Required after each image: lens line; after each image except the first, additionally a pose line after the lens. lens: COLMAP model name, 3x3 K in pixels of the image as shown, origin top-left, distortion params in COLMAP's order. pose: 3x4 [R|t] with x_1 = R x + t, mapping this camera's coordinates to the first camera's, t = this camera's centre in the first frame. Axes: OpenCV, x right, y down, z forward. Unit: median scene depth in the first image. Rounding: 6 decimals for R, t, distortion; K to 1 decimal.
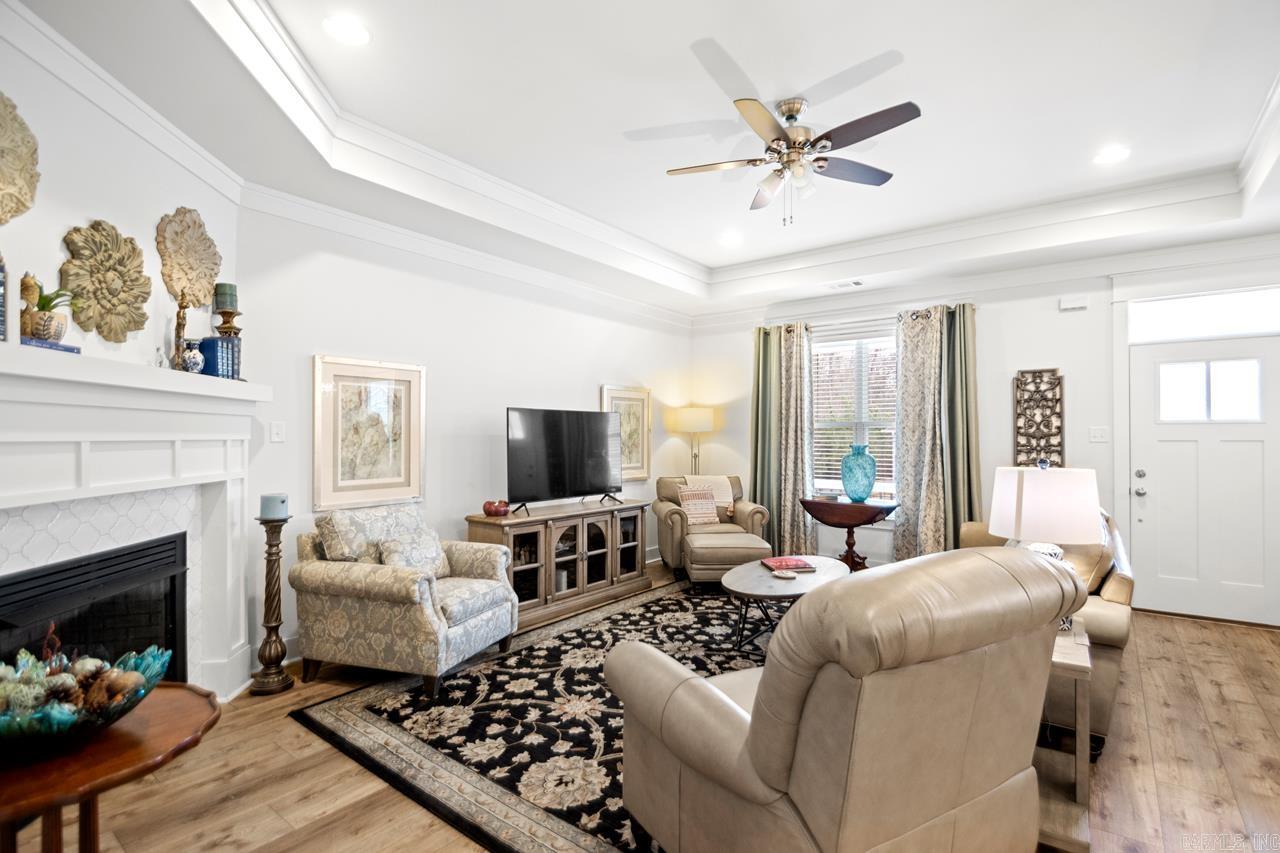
lens RADIAL K [[600.4, 0, 640.0], [0, 600.4, 426.5], [0, 0, 1]] dist [0.001859, -0.000294]
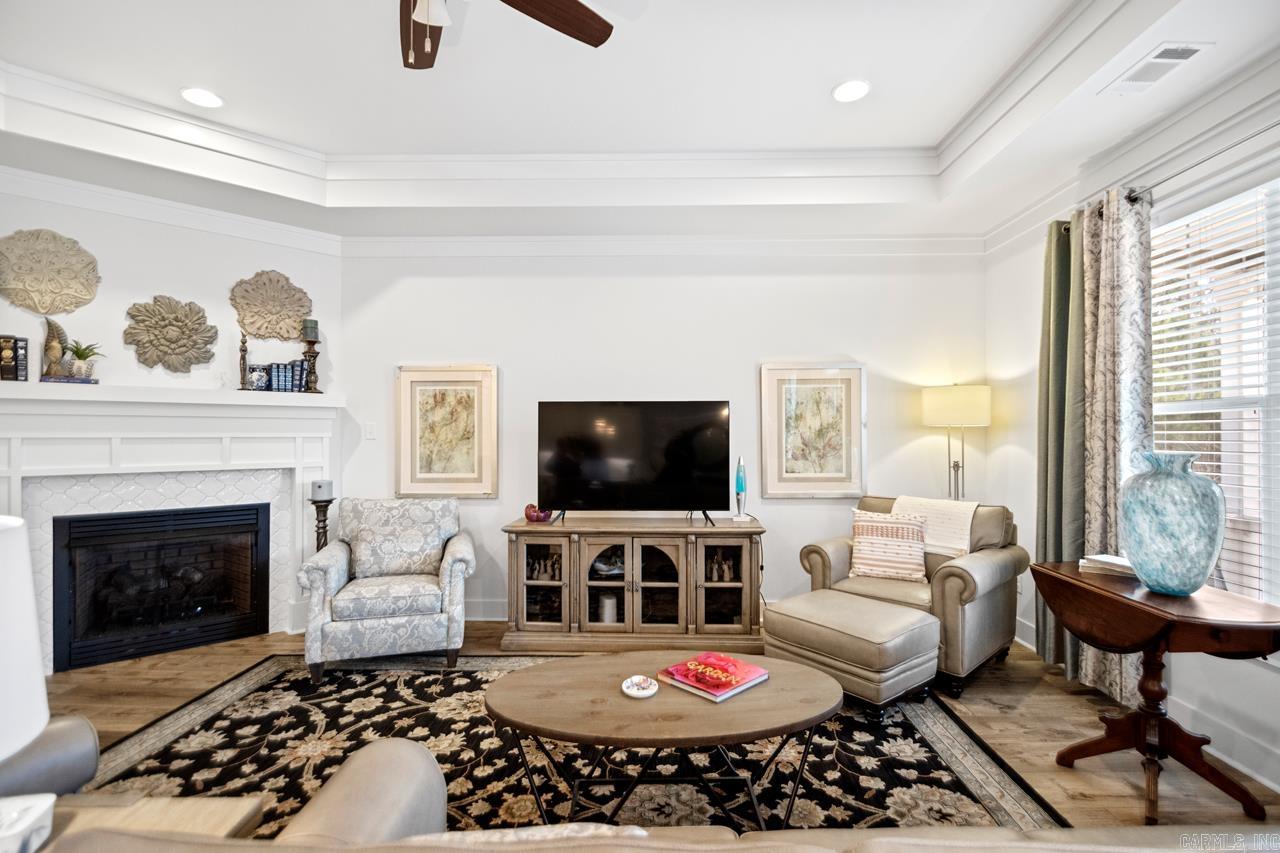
lens RADIAL K [[591.4, 0, 640.0], [0, 591.4, 426.5], [0, 0, 1]] dist [0.024496, -0.026464]
pose [[0.591682, -0.012684, -0.806072, 0.785898], [0.014832, 0.999878, -0.004847, 0.015496], [0.806035, -0.009087, 0.591798, 0.797276]]
